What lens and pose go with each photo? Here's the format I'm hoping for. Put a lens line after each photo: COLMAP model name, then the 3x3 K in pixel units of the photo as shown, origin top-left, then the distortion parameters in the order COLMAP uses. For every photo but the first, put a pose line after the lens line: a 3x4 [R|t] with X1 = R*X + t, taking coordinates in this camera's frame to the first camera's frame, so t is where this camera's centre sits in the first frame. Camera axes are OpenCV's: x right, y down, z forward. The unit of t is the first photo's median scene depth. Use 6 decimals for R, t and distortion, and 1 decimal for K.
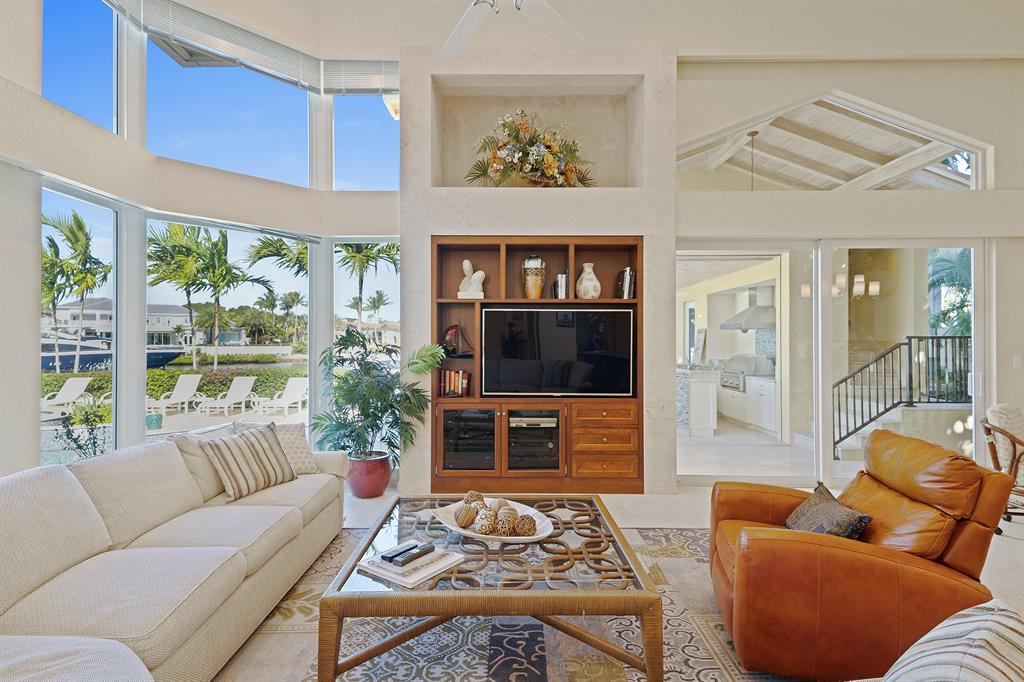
lens RADIAL K [[522.9, 0, 512.0], [0, 522.9, 341.0], [0, 0, 1]] dist [0.001757, 0.000108]
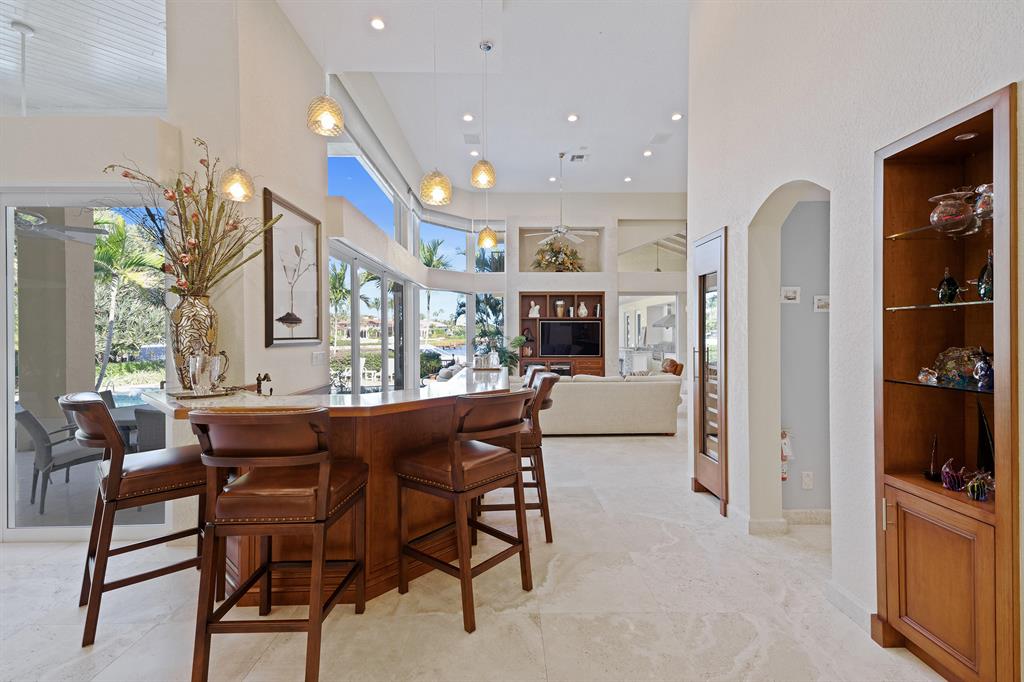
lens RADIAL K [[447.4, 0, 511.1], [0, 447.4, 336.7], [0, 0, 1]] dist [0.046780, -0.014918]
pose [[0.999886, -0.005441, 0.014055, -0.217347], [0.005365, 0.999971, 0.005411, -0.000681], [-0.014084, -0.005335, 0.999887, -1.085788]]
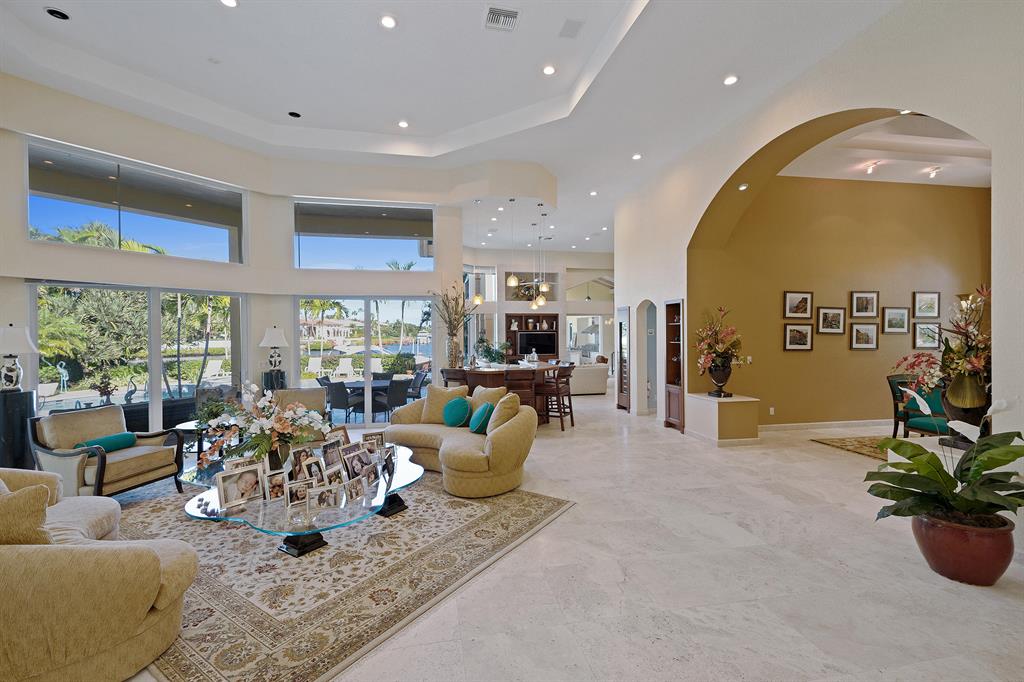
lens RADIAL K [[447.4, 0, 511.1], [0, 447.4, 336.7], [0, 0, 1]] dist [0.046780, -0.014918]
pose [[0.980349, -0.009948, 0.197020, -0.738046], [0.008193, 0.999919, 0.009722, -0.061748], [-0.197101, -0.007917, 0.980351, -2.151924]]
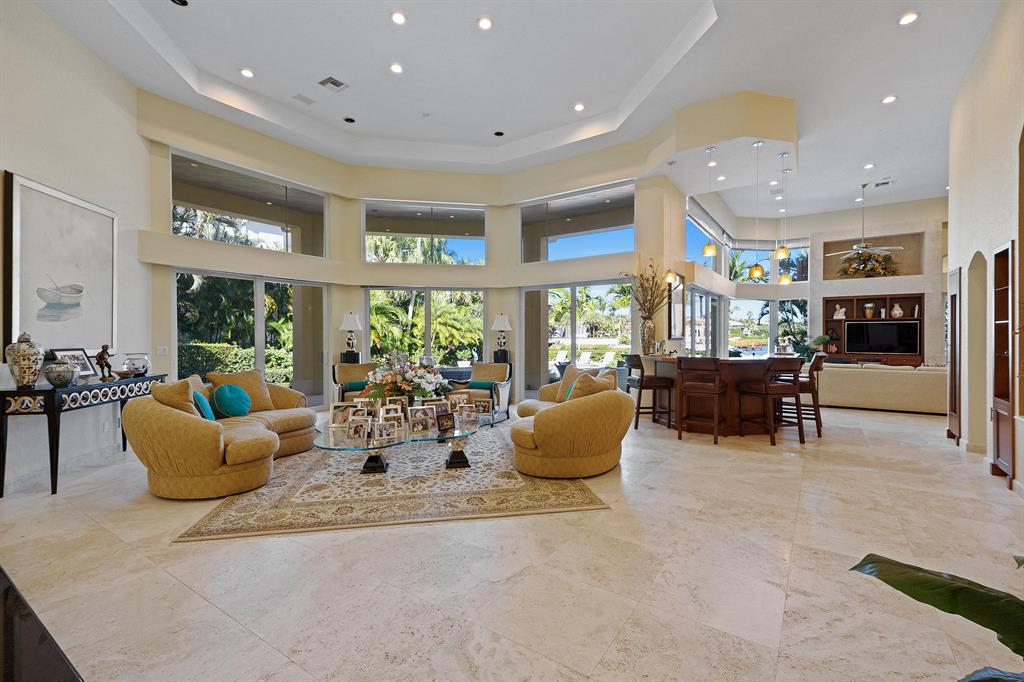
lens RADIAL K [[447.4, 0, 511.1], [0, 447.4, 336.7], [0, 0, 1]] dist [0.046780, -0.014918]
pose [[0.825066, -0.001170, -0.565036, -0.148922], [0.003872, 0.999986, 0.003584, -0.000132], [0.565024, -0.005145, 0.825059, -1.987827]]
